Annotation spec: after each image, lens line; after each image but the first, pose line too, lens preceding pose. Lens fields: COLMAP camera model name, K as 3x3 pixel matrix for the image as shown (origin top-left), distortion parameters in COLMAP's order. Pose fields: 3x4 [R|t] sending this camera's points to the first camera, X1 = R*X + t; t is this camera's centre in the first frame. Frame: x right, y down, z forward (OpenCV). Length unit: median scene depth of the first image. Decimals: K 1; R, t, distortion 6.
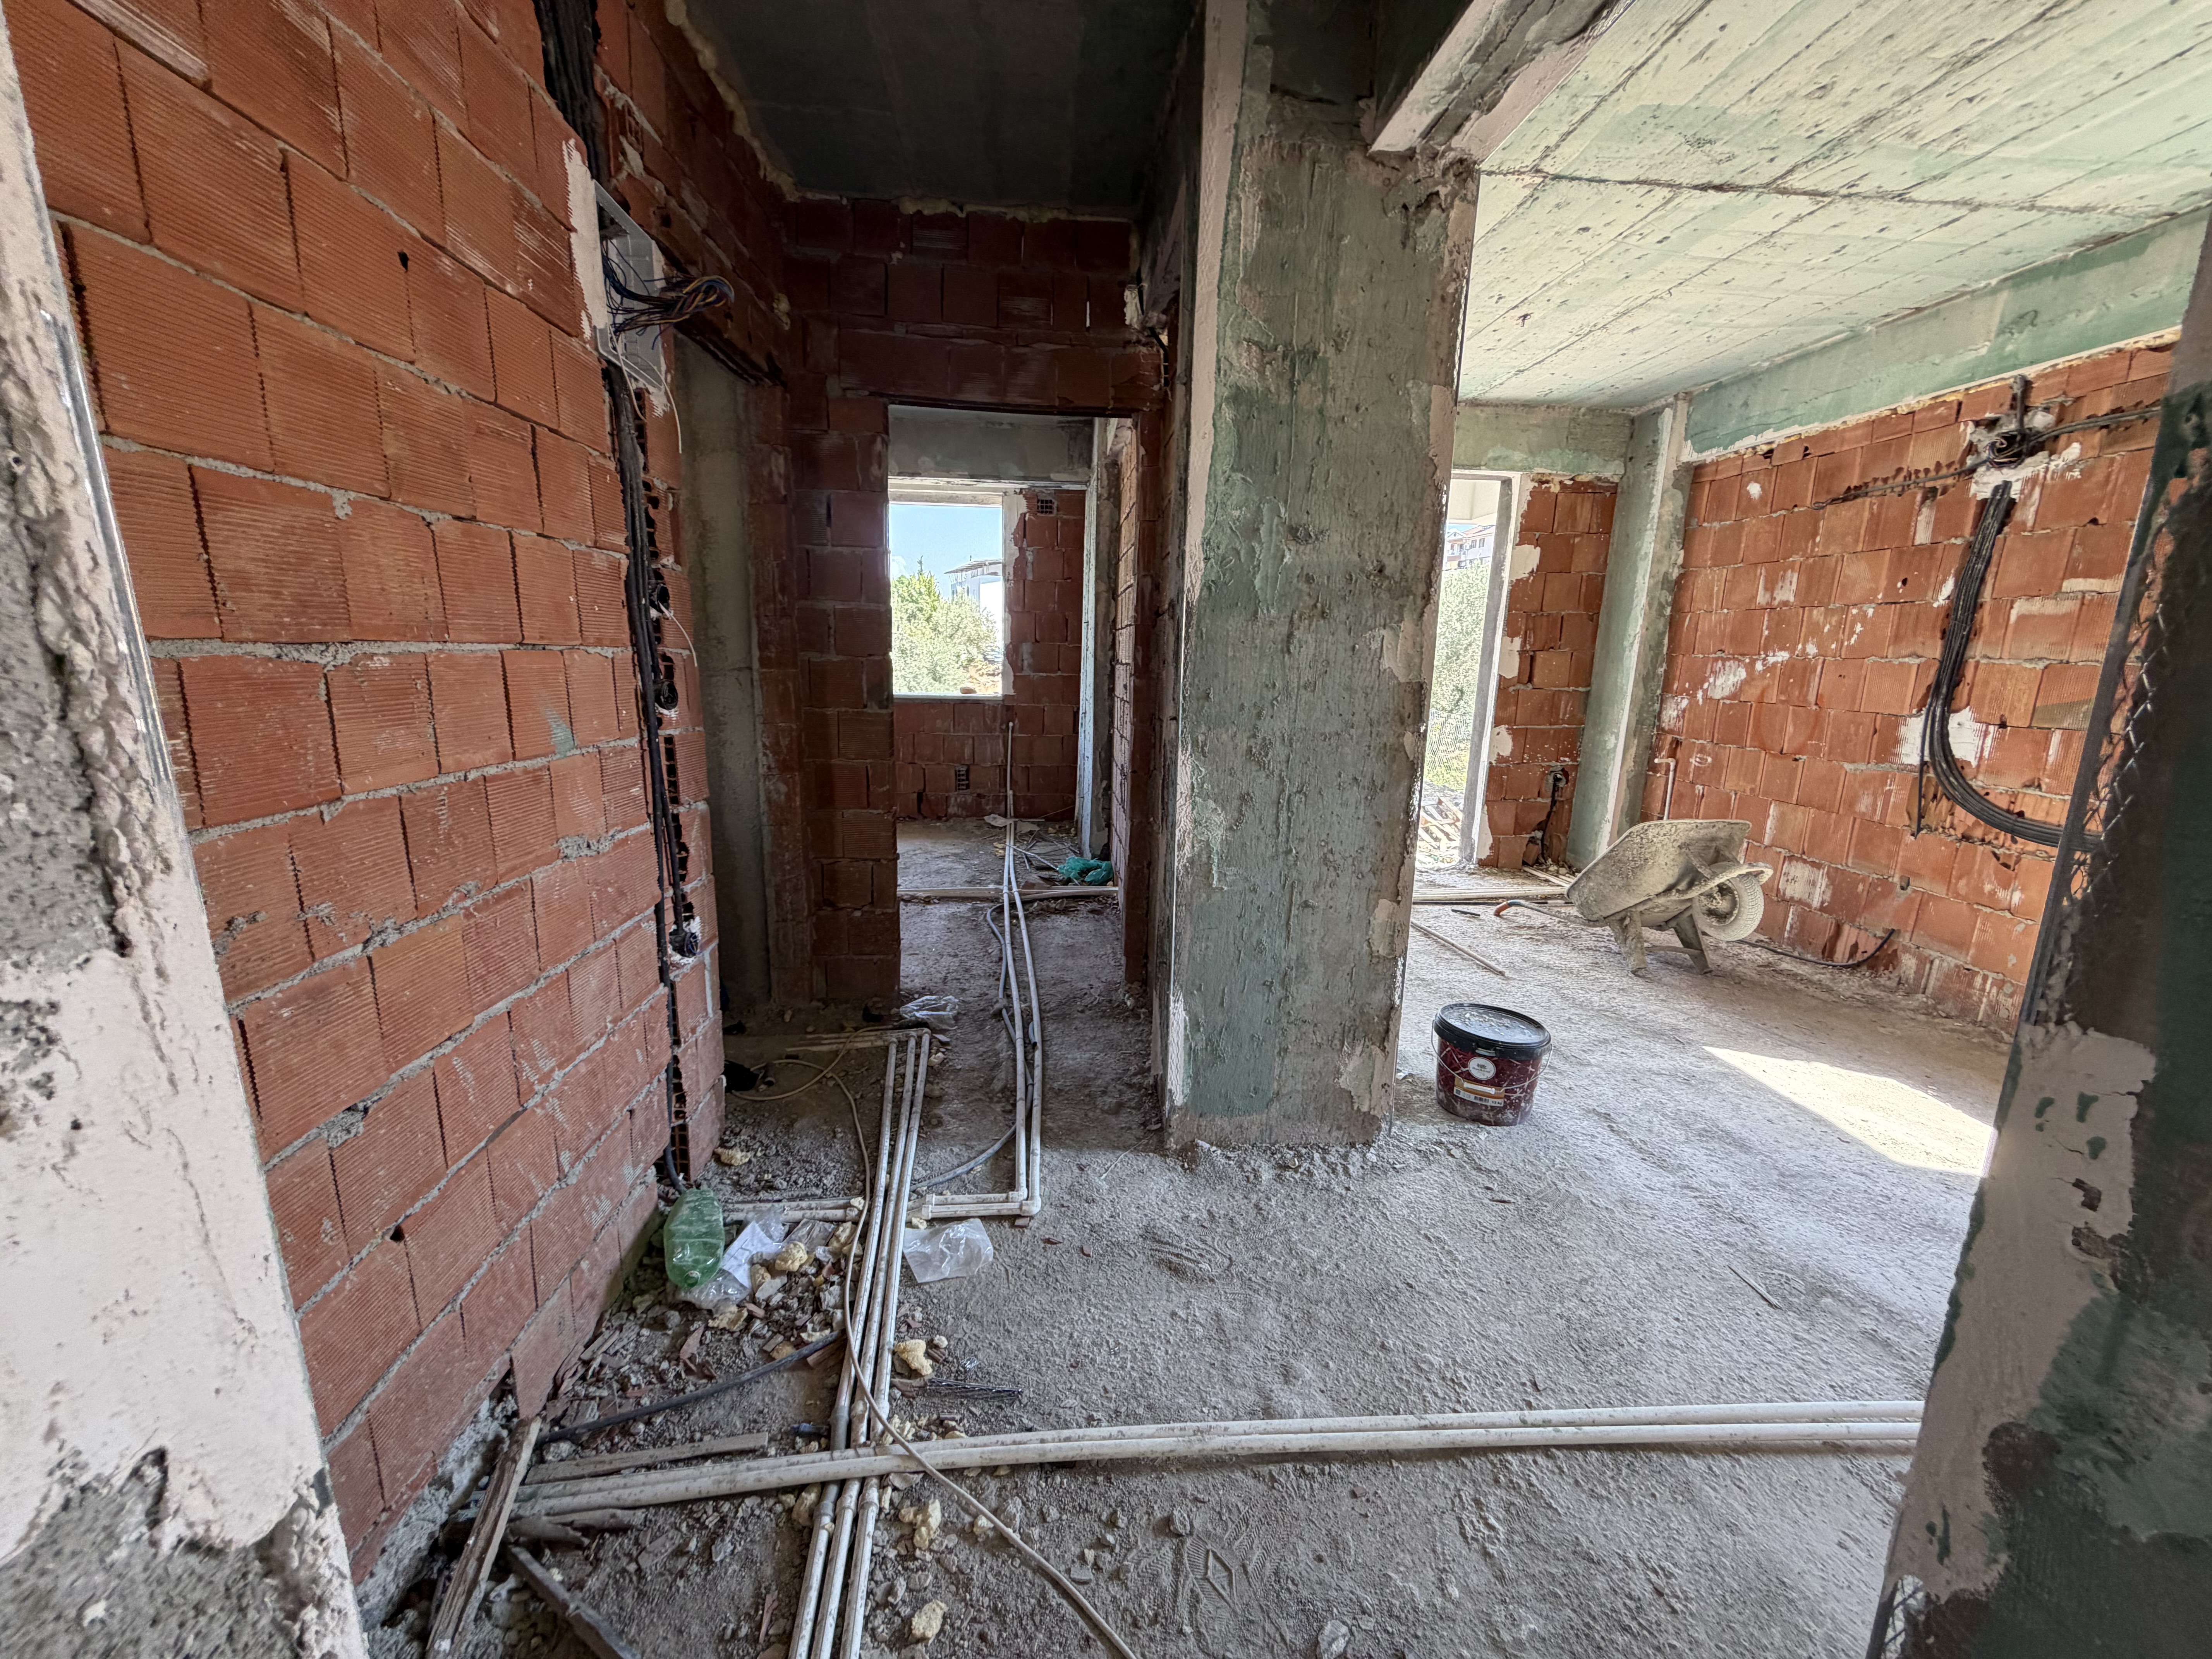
lens RADIAL K [[880.0, 0, 1102.5], [0, 880.0, 830.1], [0, 0, 1]] dist [0.000017, 0.000555]
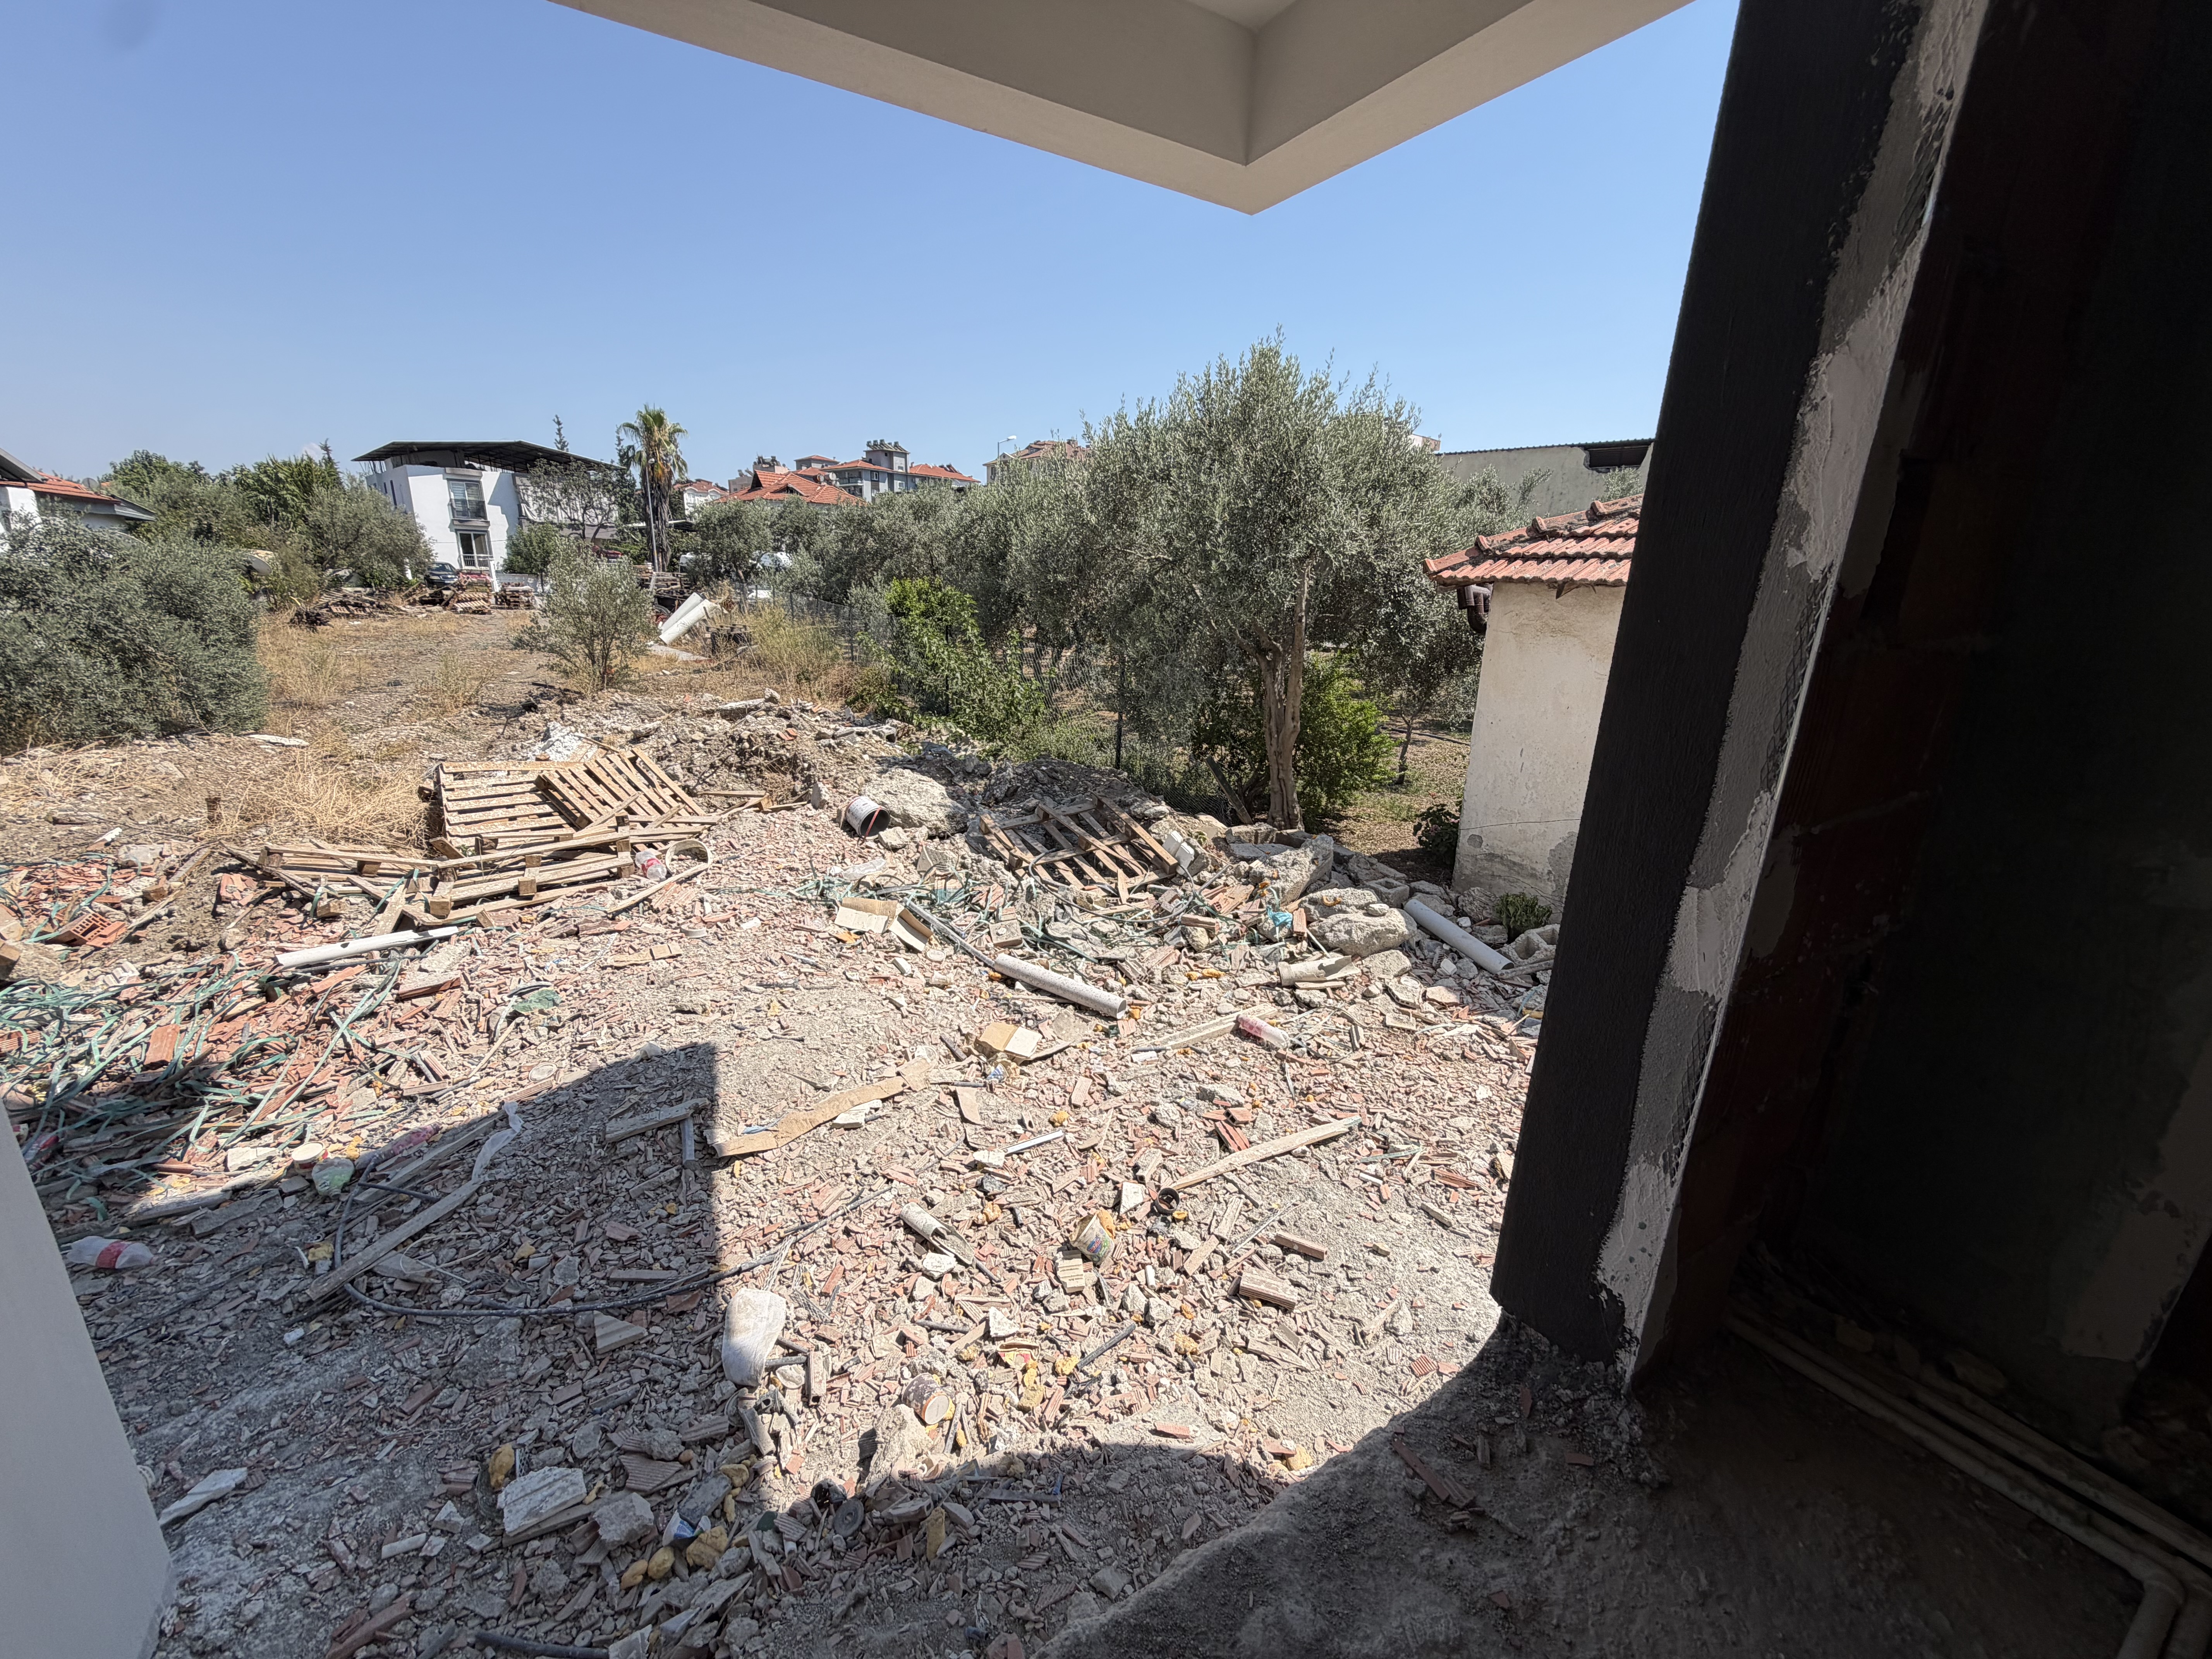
lens RADIAL K [[900.6, 0, 1111.9], [0, 900.6, 835.7], [0, 0, 1]] dist [-0.000124, -0.000090]
pose [[0.888212, -0.121934, 0.442958, 0.349890], [0.085664, 0.991184, 0.101074, -0.245308], [-0.451377, -0.051830, 0.890827, 1.418754]]
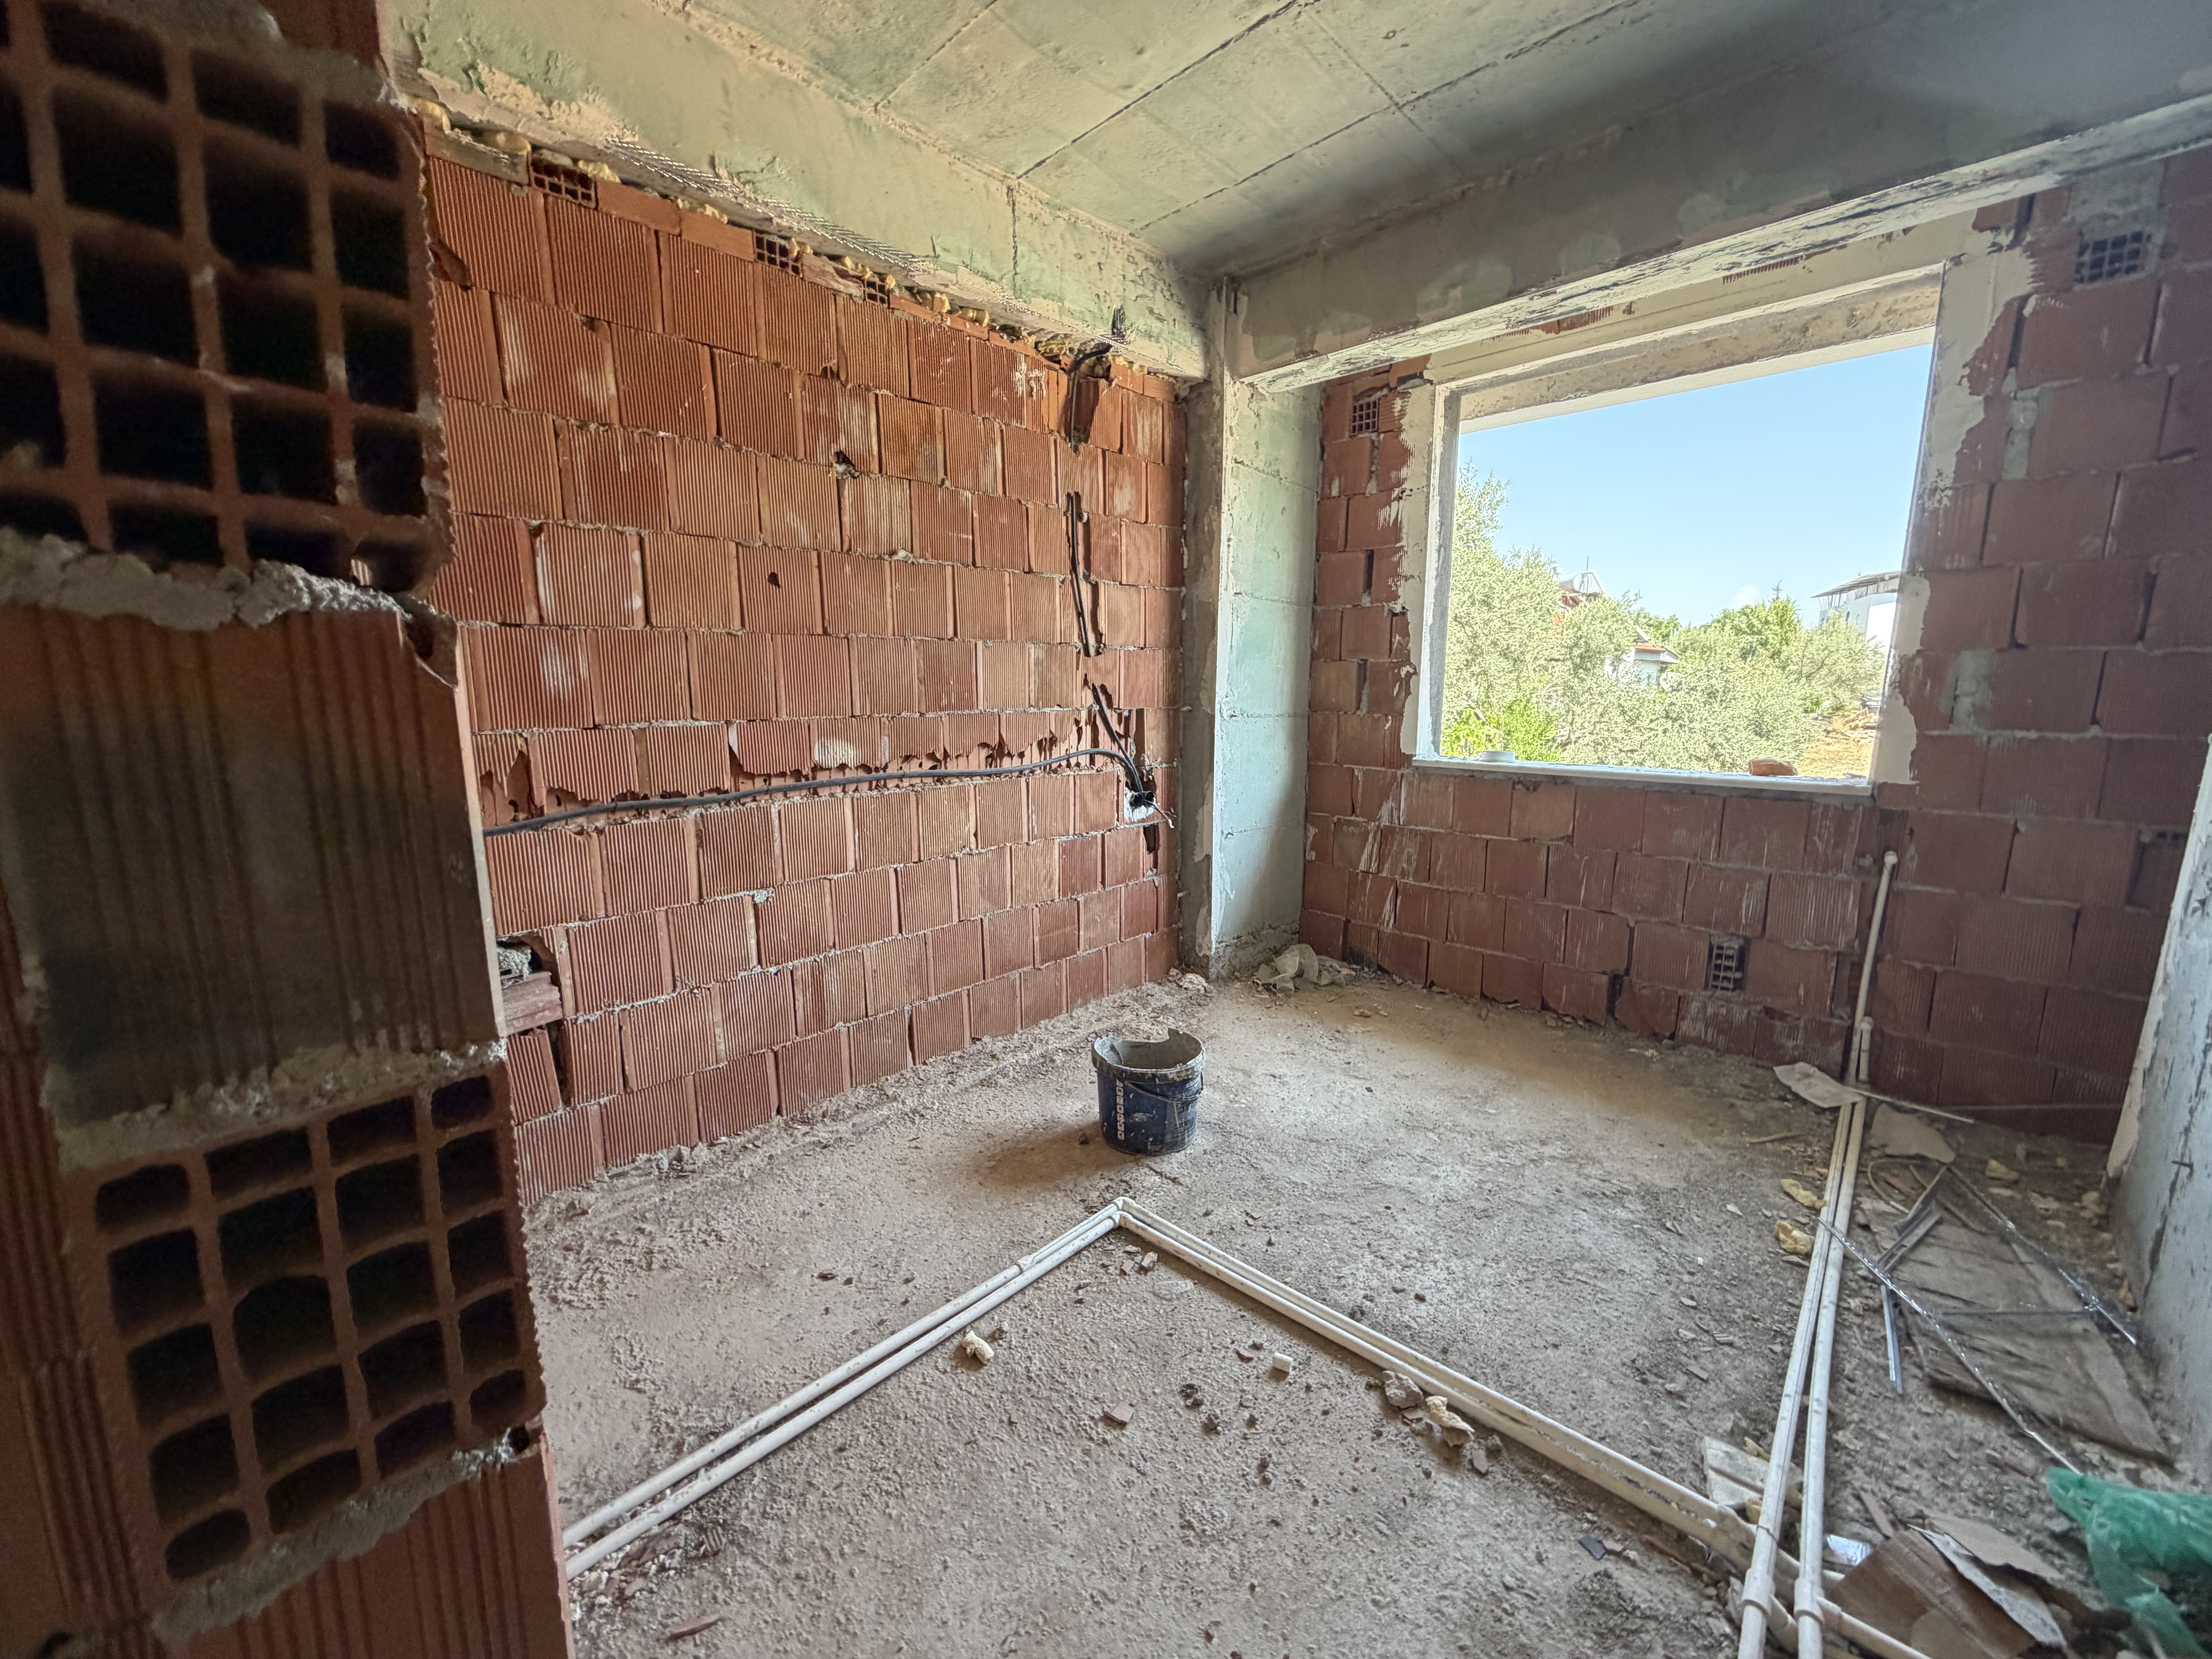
lens RADIAL K [[880.0, 0, 1101.7], [0, 880.0, 831.6], [0, 0, 1]] dist [0.001417, 0.000173]
pose [[0.667685, 0.097732, -0.738000, -0.095102], [-0.136940, 0.990553, 0.007285, -0.165931], [0.731740, 0.096198, 0.674761, 0.908011]]
